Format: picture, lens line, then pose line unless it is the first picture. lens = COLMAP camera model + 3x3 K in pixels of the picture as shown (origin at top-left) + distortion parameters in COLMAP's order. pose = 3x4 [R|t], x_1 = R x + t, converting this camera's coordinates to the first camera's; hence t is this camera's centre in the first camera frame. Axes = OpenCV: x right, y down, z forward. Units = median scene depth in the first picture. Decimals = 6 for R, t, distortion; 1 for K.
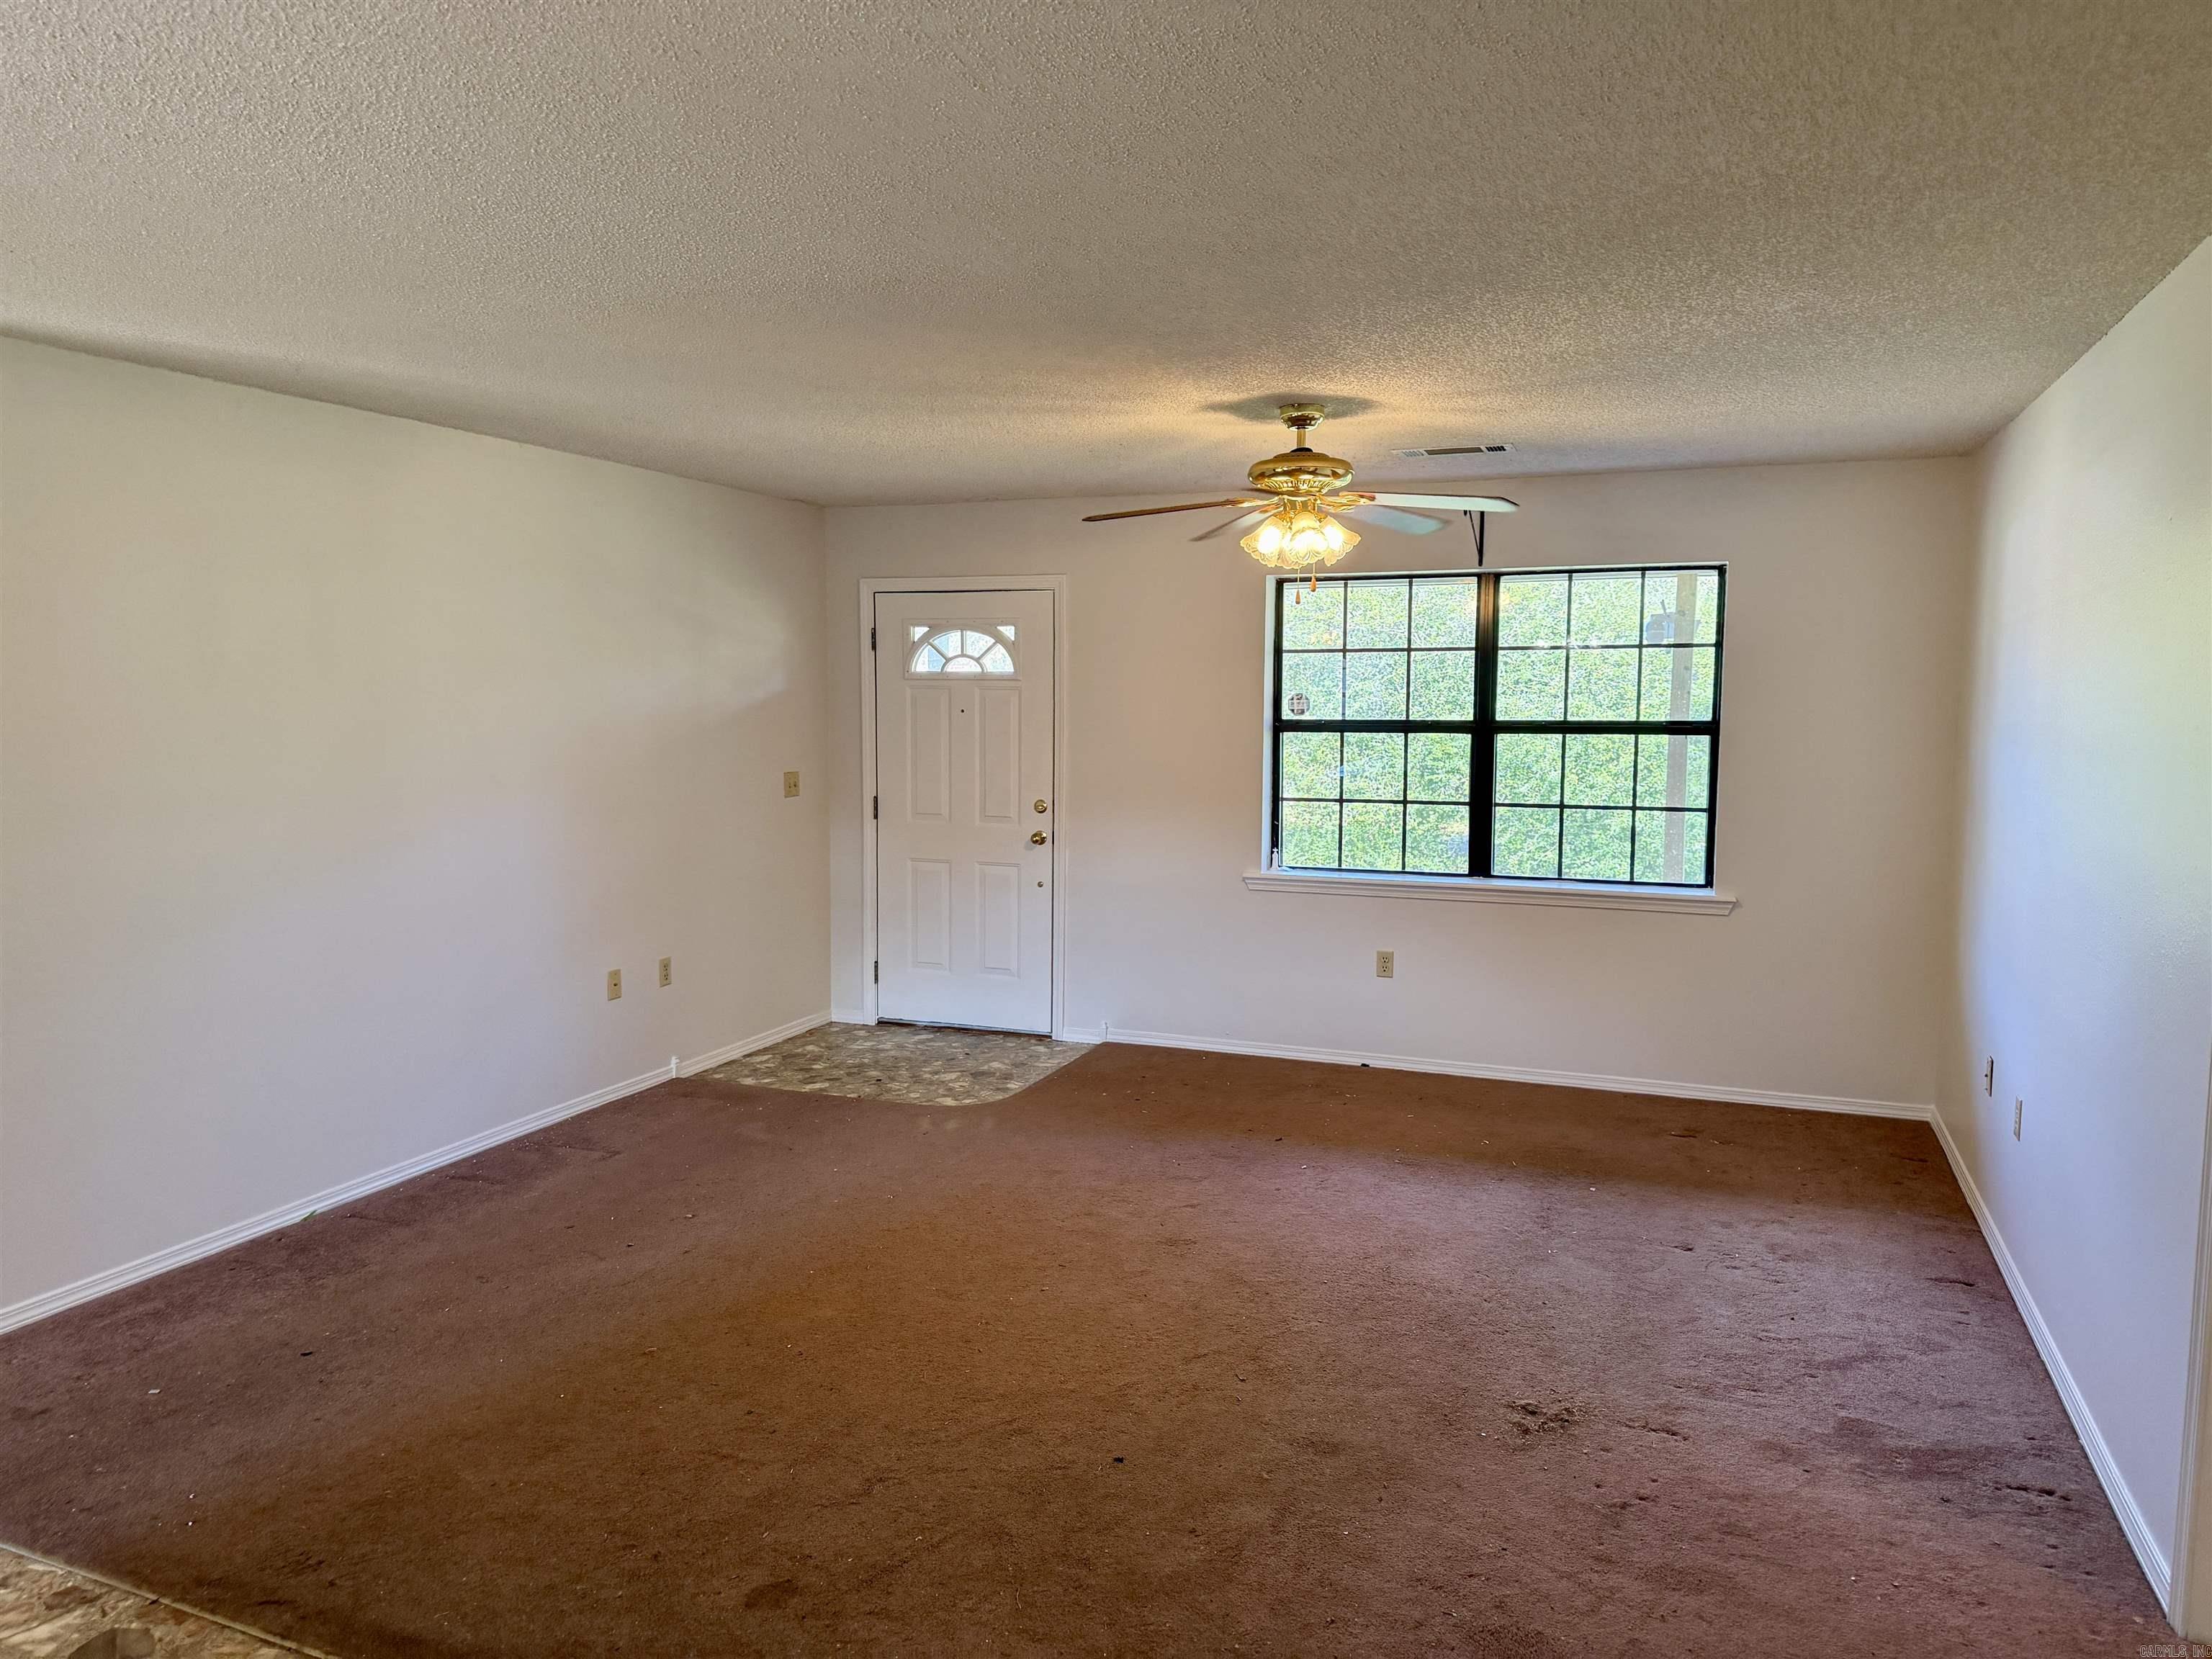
lens RADIAL K [[1562.4, 0, 1091.7], [0, 1562.4, 824.5], [0, 0, 1]] dist [0.074647, -0.088619]
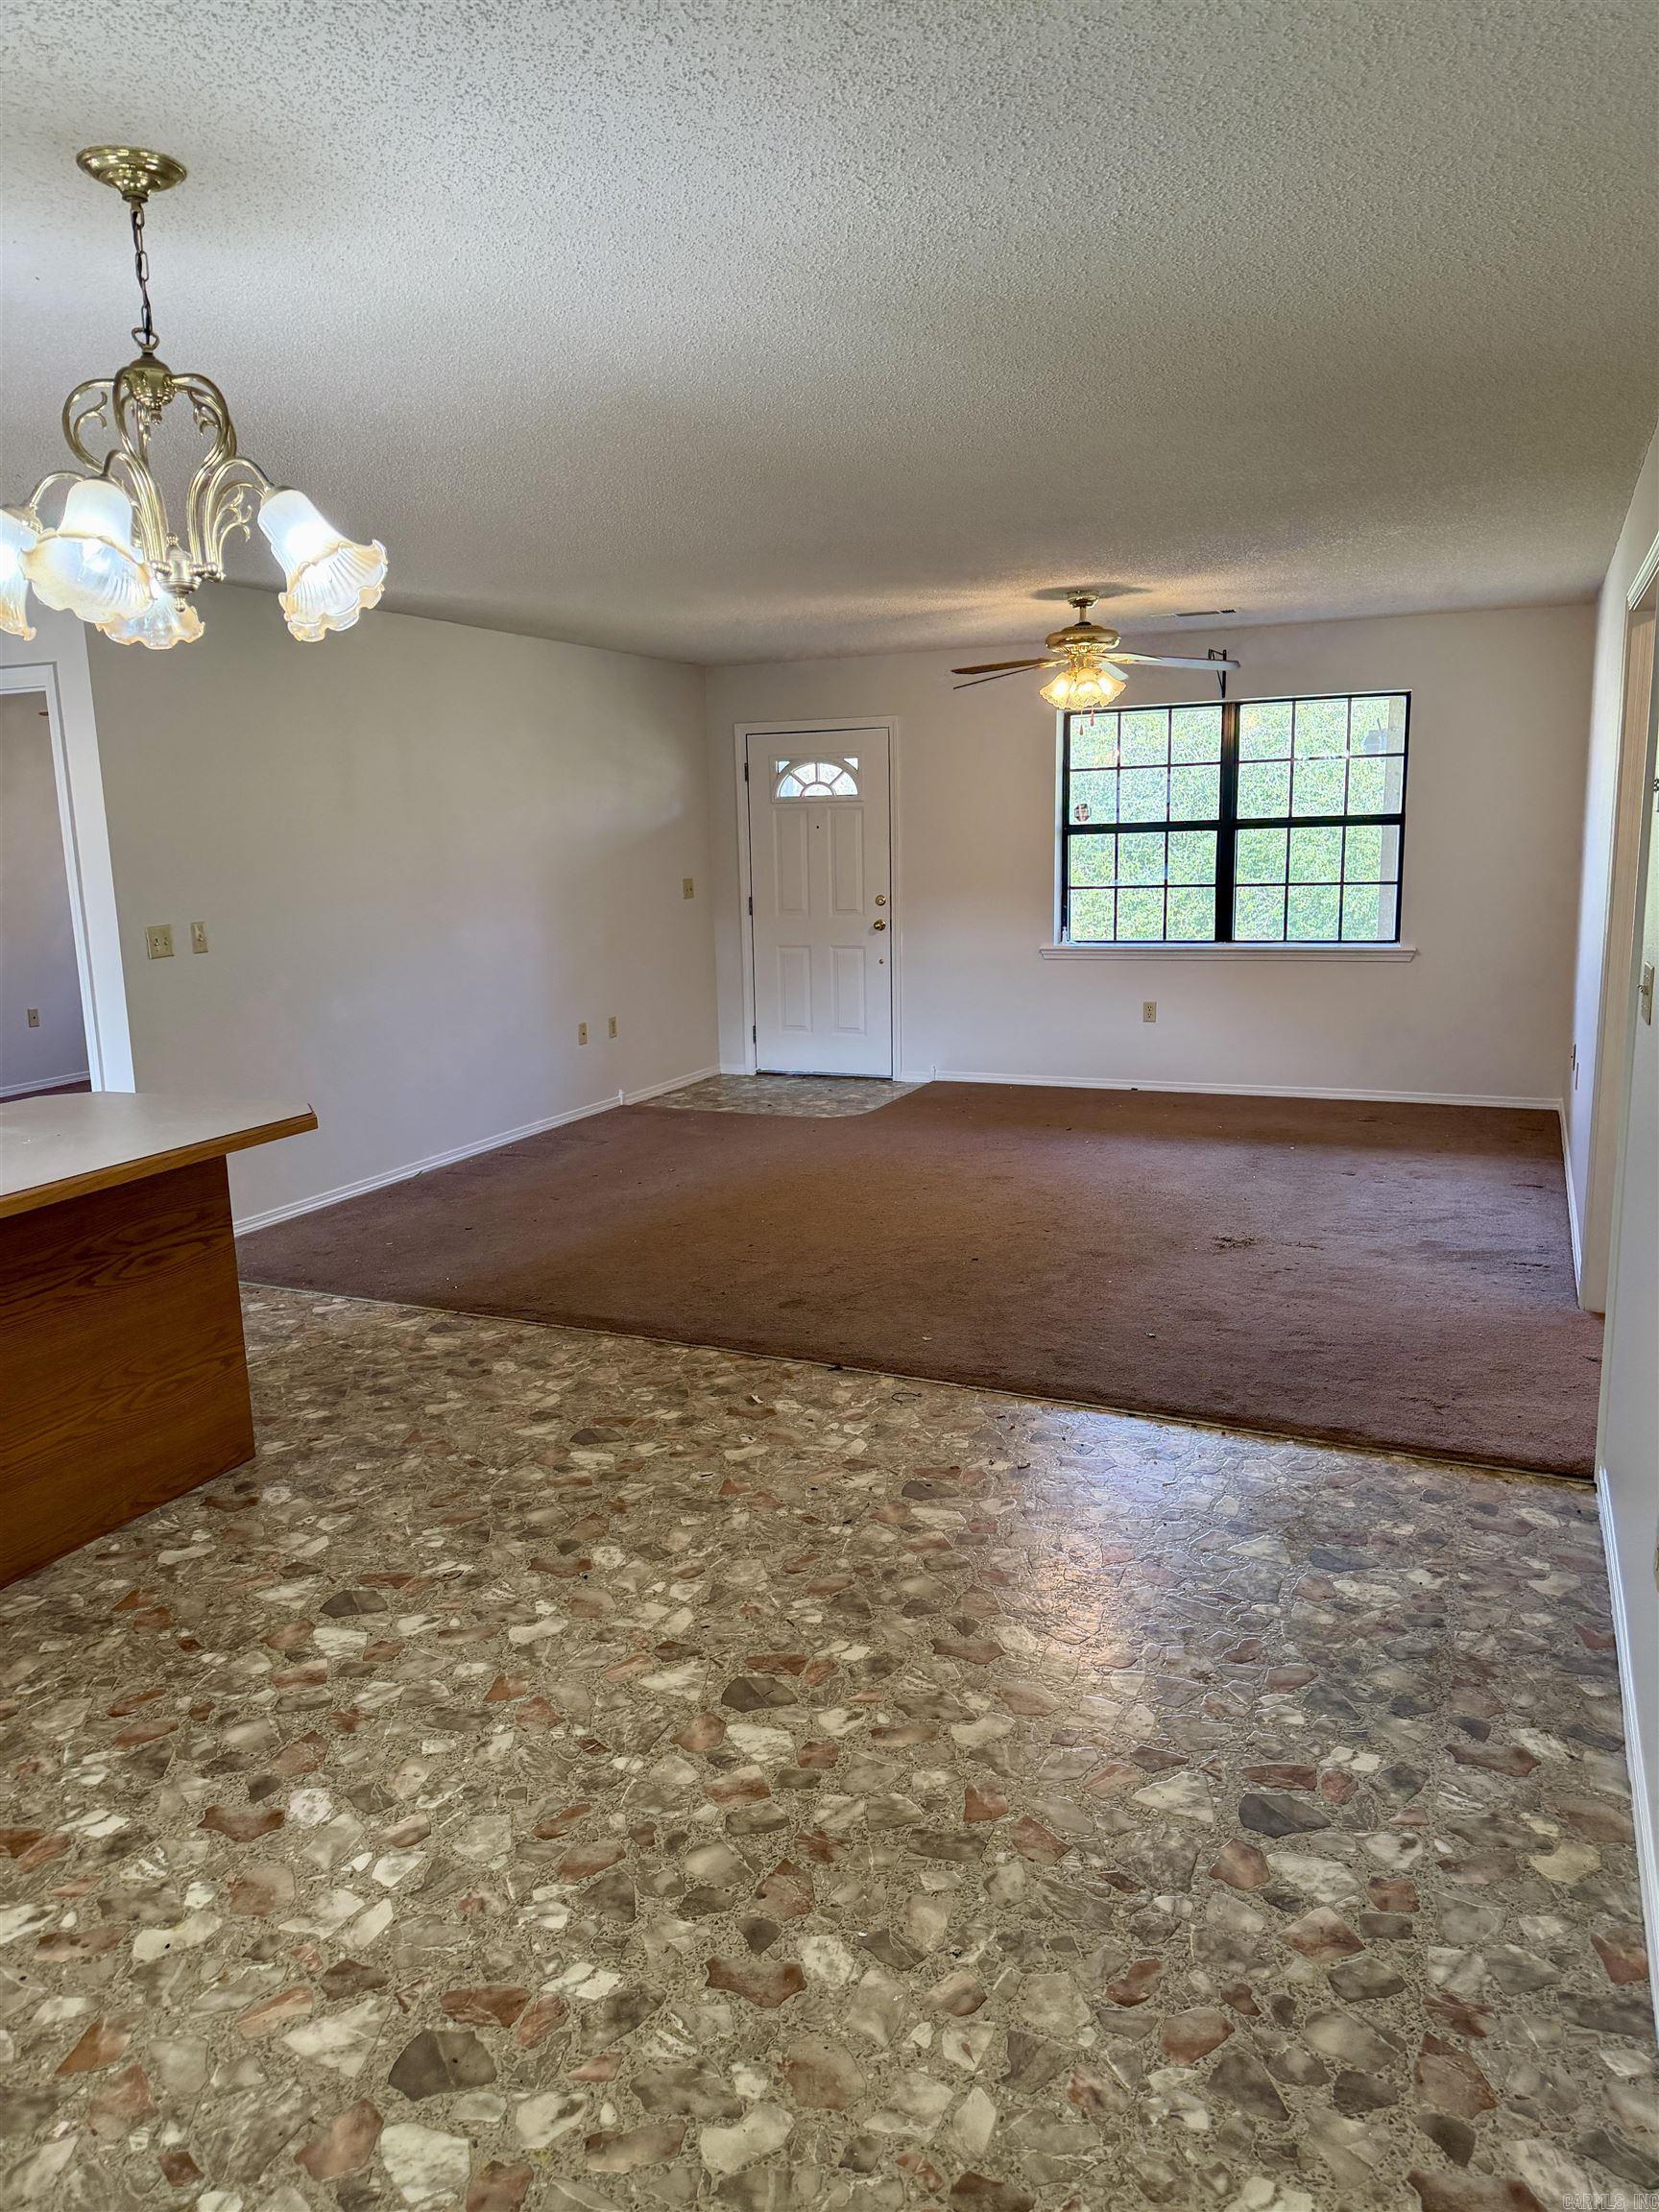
lens RADIAL K [[1562.4, 0, 799.0], [0, 1562.4, 1129.4], [0, 0, 1]] dist [0.074647, -0.088619]
pose [[0.998541, -0.020981, -0.049763, -0.043475], [0.026154, 0.994053, 0.105711, 0.041885], [0.047249, -0.106858, 0.993151, -0.335676]]
